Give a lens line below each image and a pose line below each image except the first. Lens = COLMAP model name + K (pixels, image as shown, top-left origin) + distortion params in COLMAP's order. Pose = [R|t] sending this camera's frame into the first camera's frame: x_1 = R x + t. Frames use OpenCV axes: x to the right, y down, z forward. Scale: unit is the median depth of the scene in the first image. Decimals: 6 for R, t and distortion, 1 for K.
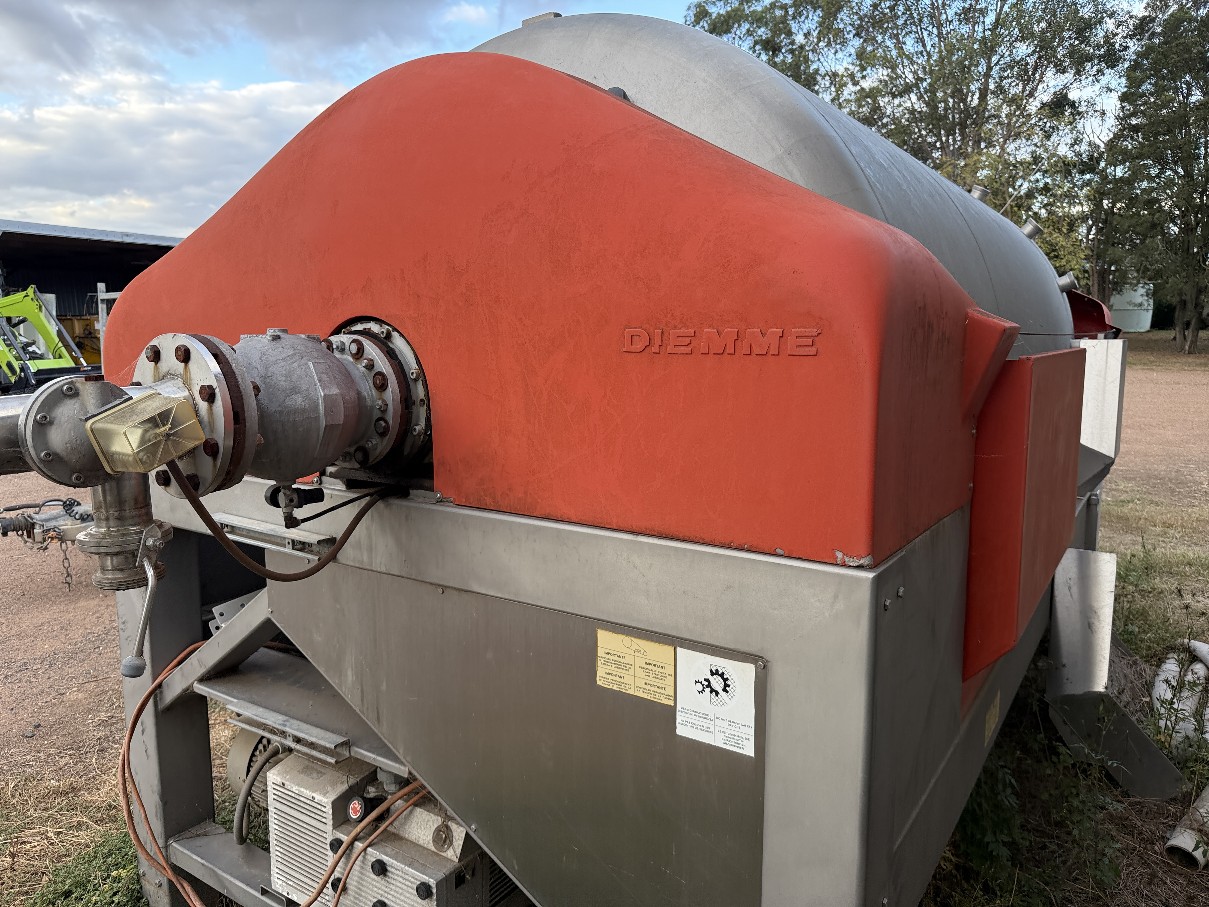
lens RADIAL K [[867.3, 0, 604.5], [0, 867.3, 453.5], [0, 0, 1]] dist [0.007404, -0.000498]
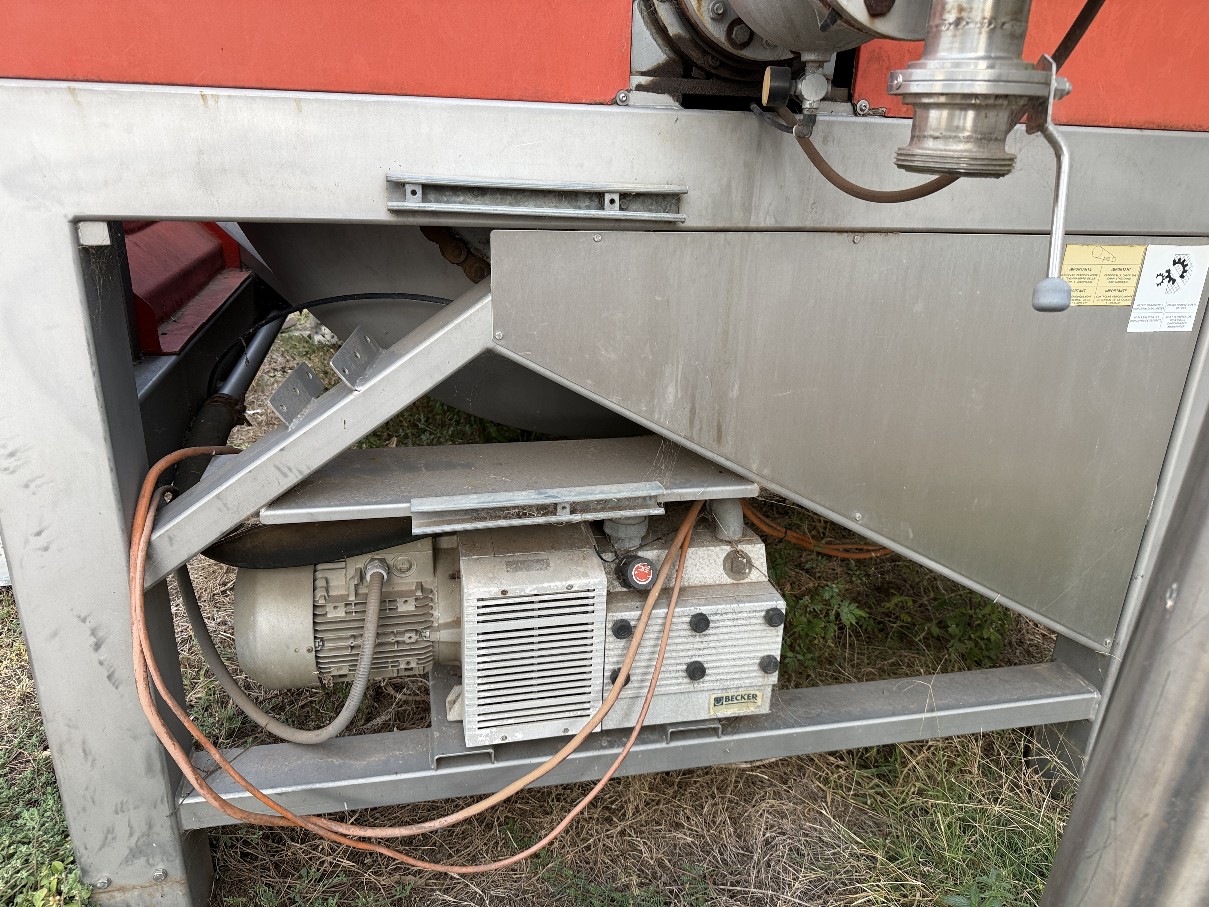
lens RADIAL K [[867.3, 0, 604.5], [0, 867.3, 453.5], [0, 0, 1]] dist [0.007404, -0.000498]
pose [[0.690903, -0.233137, 0.684324, -0.862493], [0.065189, 0.962810, 0.262196, 0.115003], [-0.720002, -0.136541, 0.680407, 0.560718]]
